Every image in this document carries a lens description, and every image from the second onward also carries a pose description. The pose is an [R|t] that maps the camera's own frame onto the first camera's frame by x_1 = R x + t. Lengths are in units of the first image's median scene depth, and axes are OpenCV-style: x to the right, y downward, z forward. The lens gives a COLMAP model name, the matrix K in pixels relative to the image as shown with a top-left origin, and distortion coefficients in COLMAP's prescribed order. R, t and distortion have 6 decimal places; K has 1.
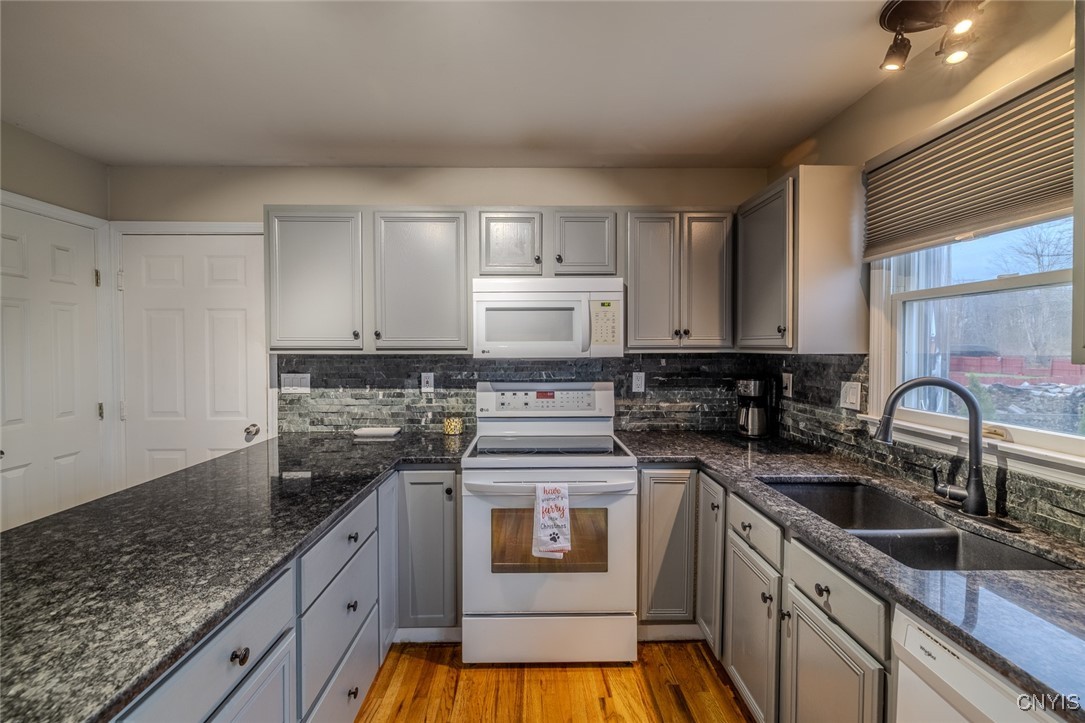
lens RADIAL K [[468.7, 0, 539.3], [0, 468.7, 355.3], [0, 0, 1]] dist [-0.001037, -0.000008]
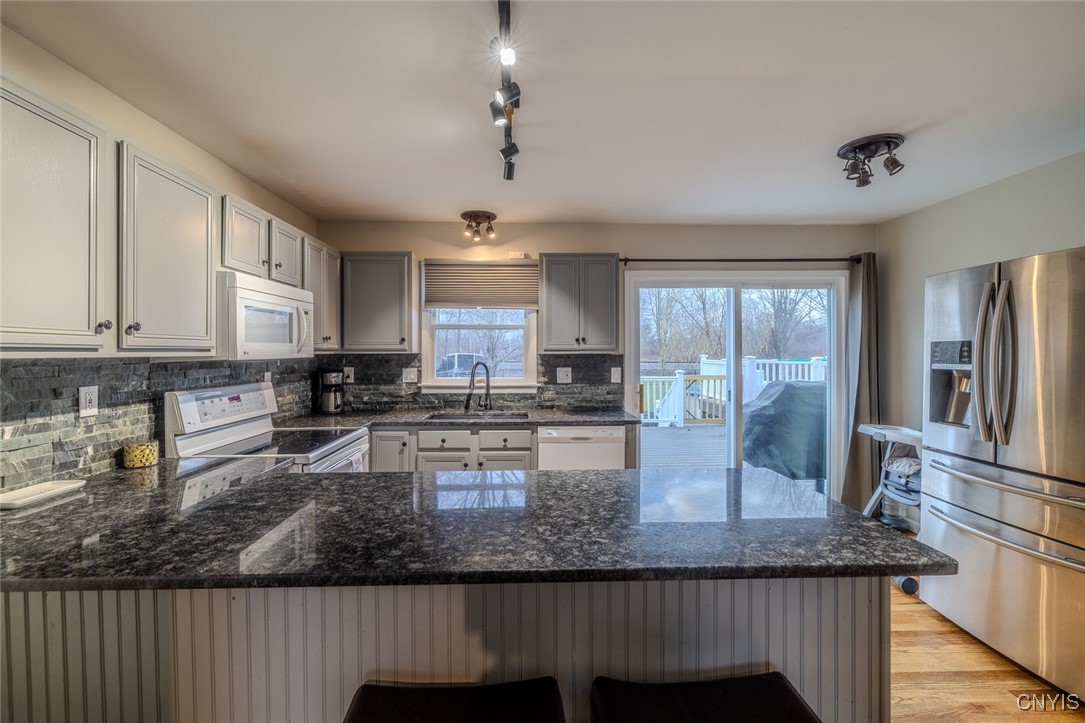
lens RADIAL K [[468.7, 0, 539.3], [0, 468.7, 358.7], [0, 0, 1]] dist [-0.001037, -0.000008]
pose [[-0.031389, -0.013138, 0.999421, -0.961808], [0.019446, 0.999716, 0.013752, 0.001822], [-0.999318, 0.019867, -0.031125, 0.408987]]
